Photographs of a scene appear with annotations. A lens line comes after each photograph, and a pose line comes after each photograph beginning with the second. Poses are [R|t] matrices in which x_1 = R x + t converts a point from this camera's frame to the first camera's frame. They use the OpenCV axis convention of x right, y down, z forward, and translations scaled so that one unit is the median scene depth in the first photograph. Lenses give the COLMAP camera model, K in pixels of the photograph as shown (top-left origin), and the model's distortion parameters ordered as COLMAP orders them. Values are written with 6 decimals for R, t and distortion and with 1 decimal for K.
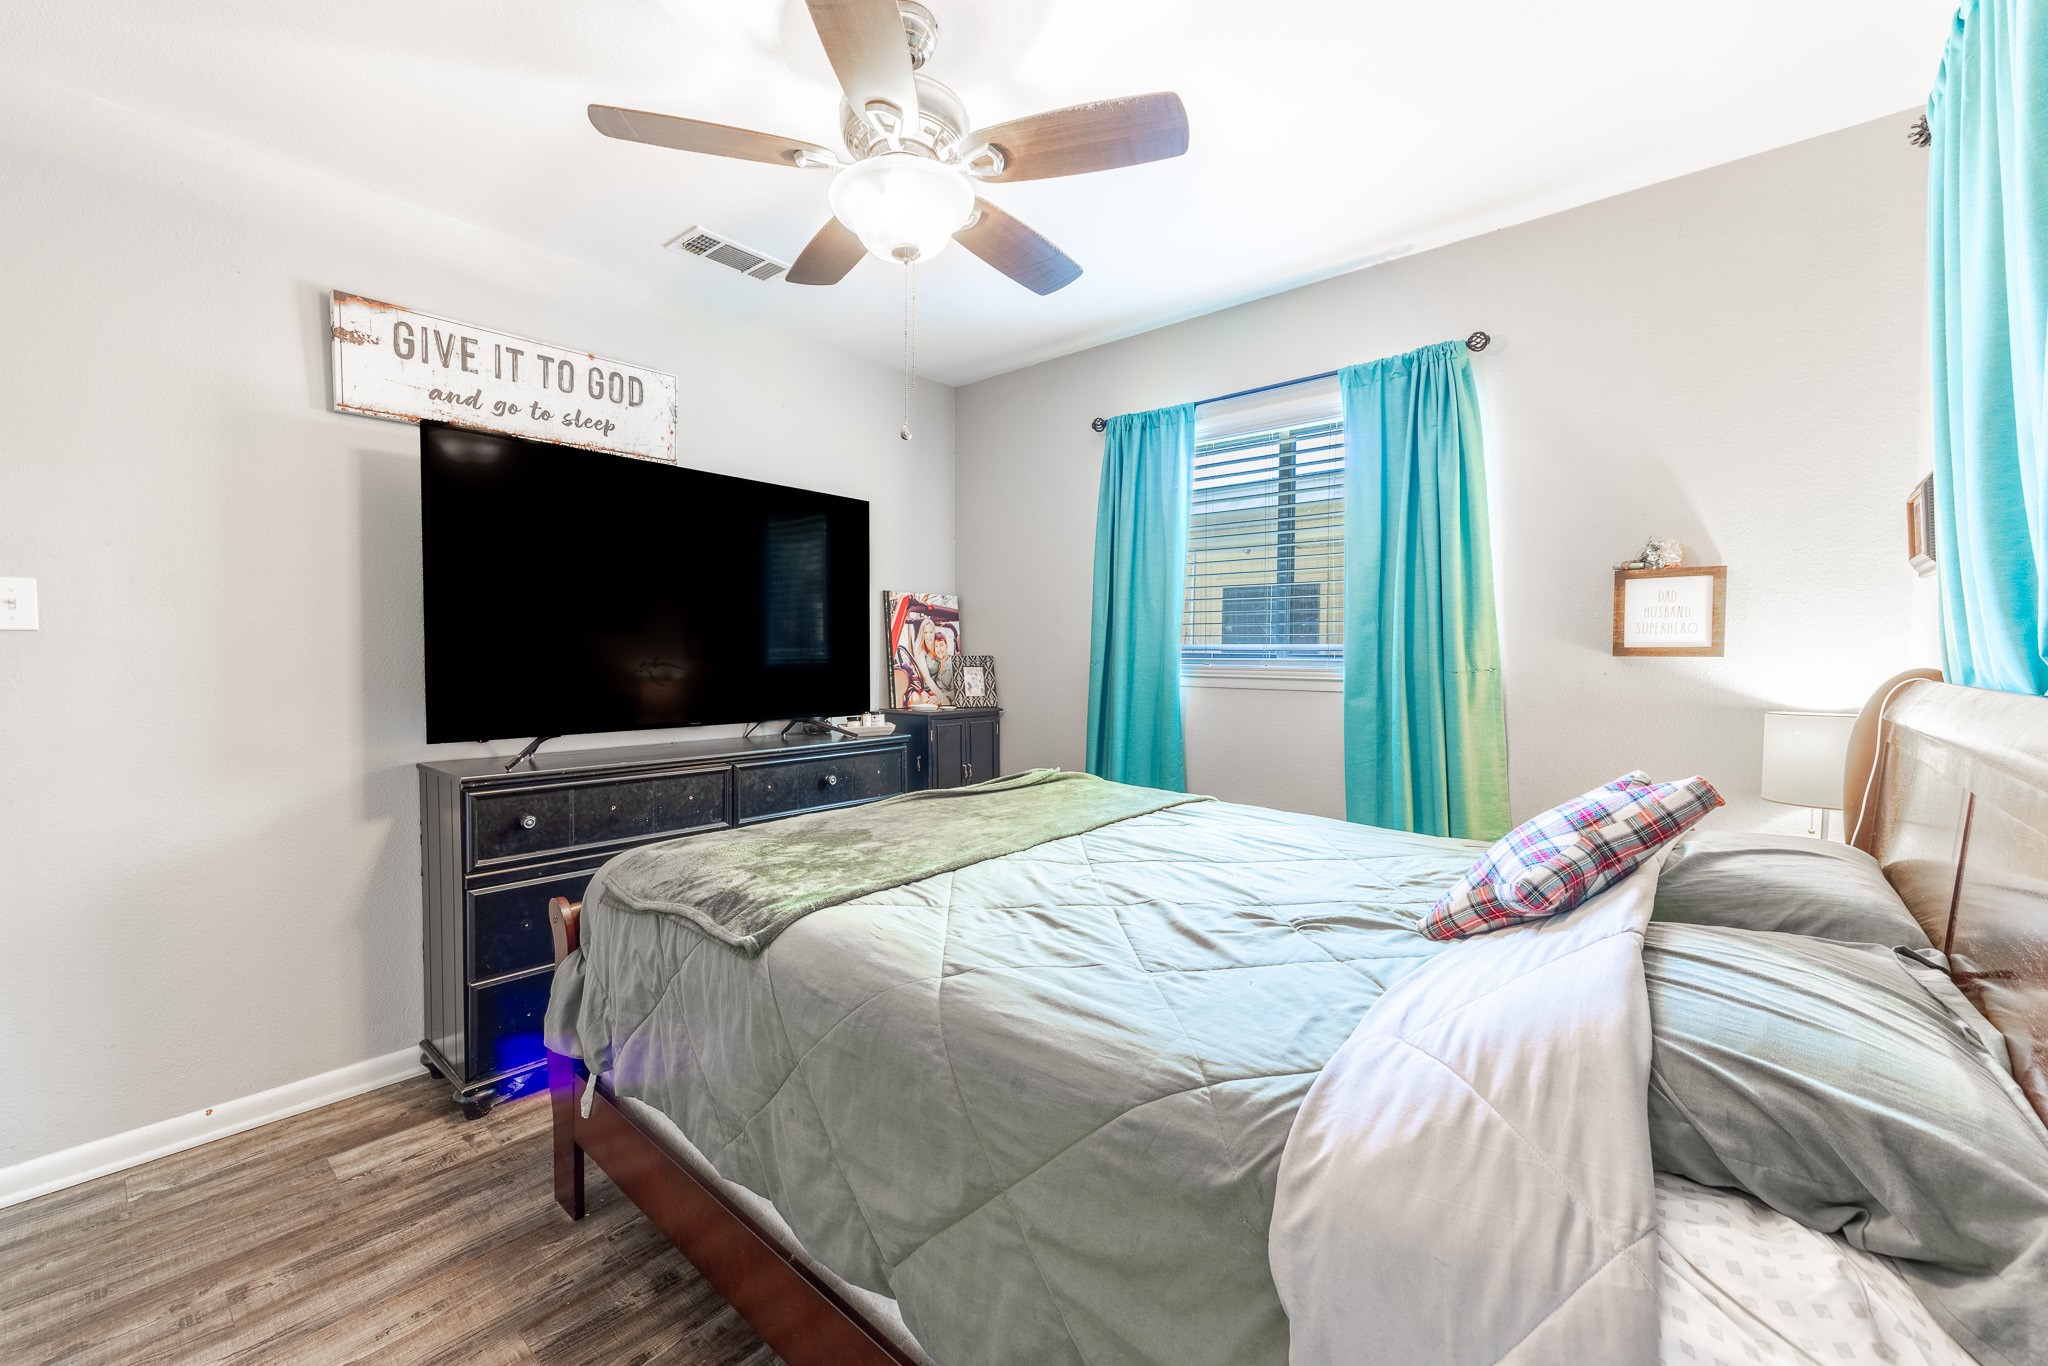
lens RADIAL K [[827.6, 0, 1027.3], [0, 827.6, 678.5], [0, 0, 1]] dist [-0.000635, -0.000118]
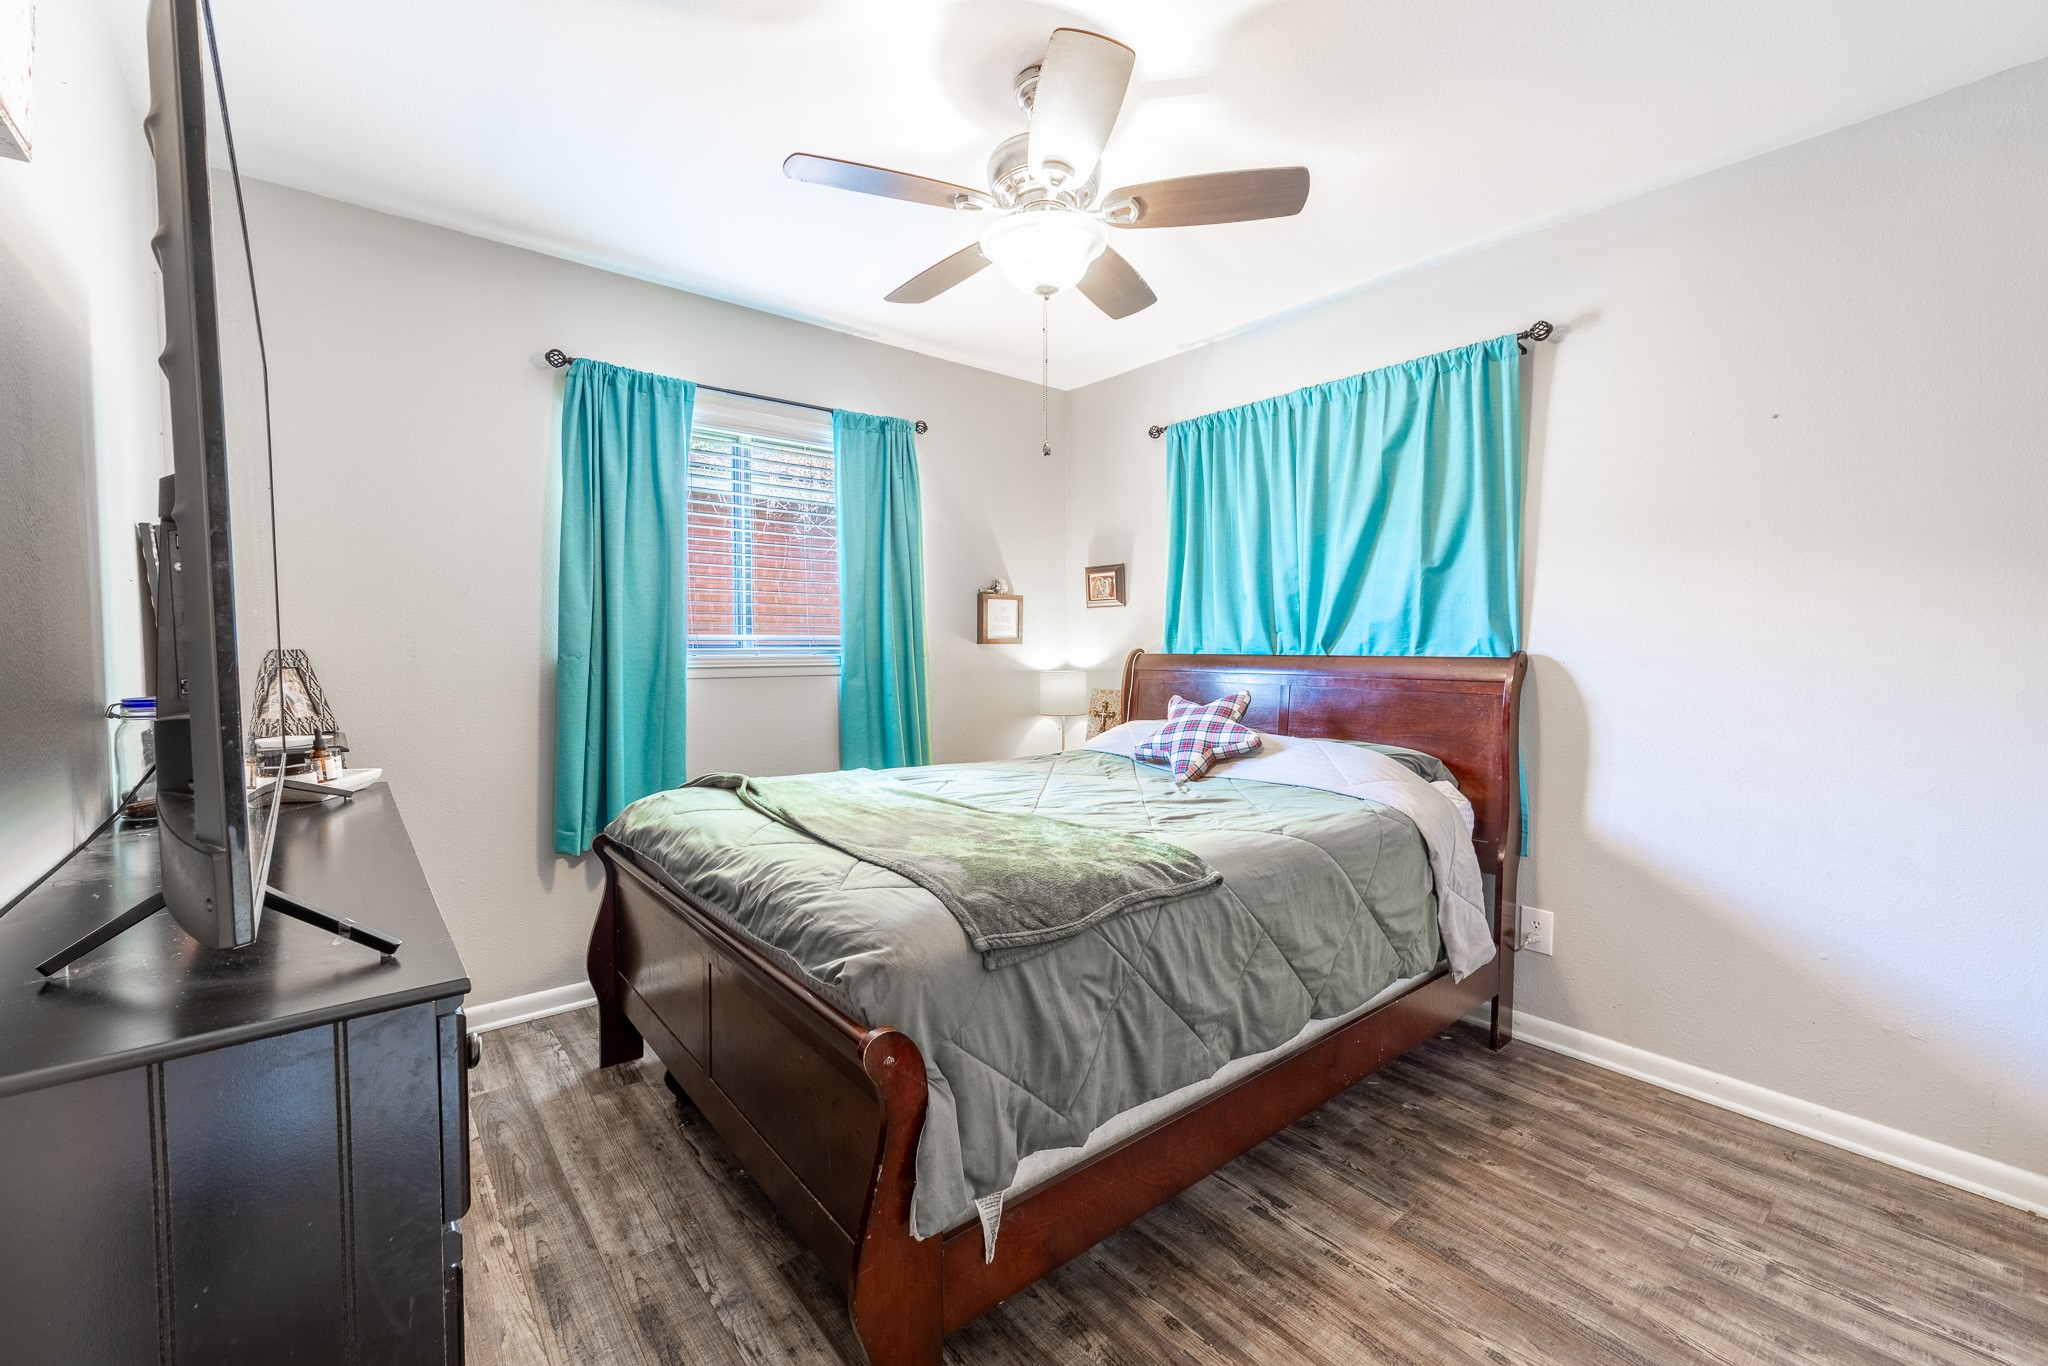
lens RADIAL K [[827.6, 0, 1027.3], [0, 827.6, 678.5], [0, 0, 1]] dist [-0.000635, -0.000118]
pose [[0.168974, -0.054065, 0.984136, -0.957197], [0.025881, 0.998393, 0.050405, -0.039669], [-0.985281, 0.016954, 0.170102, 0.629830]]
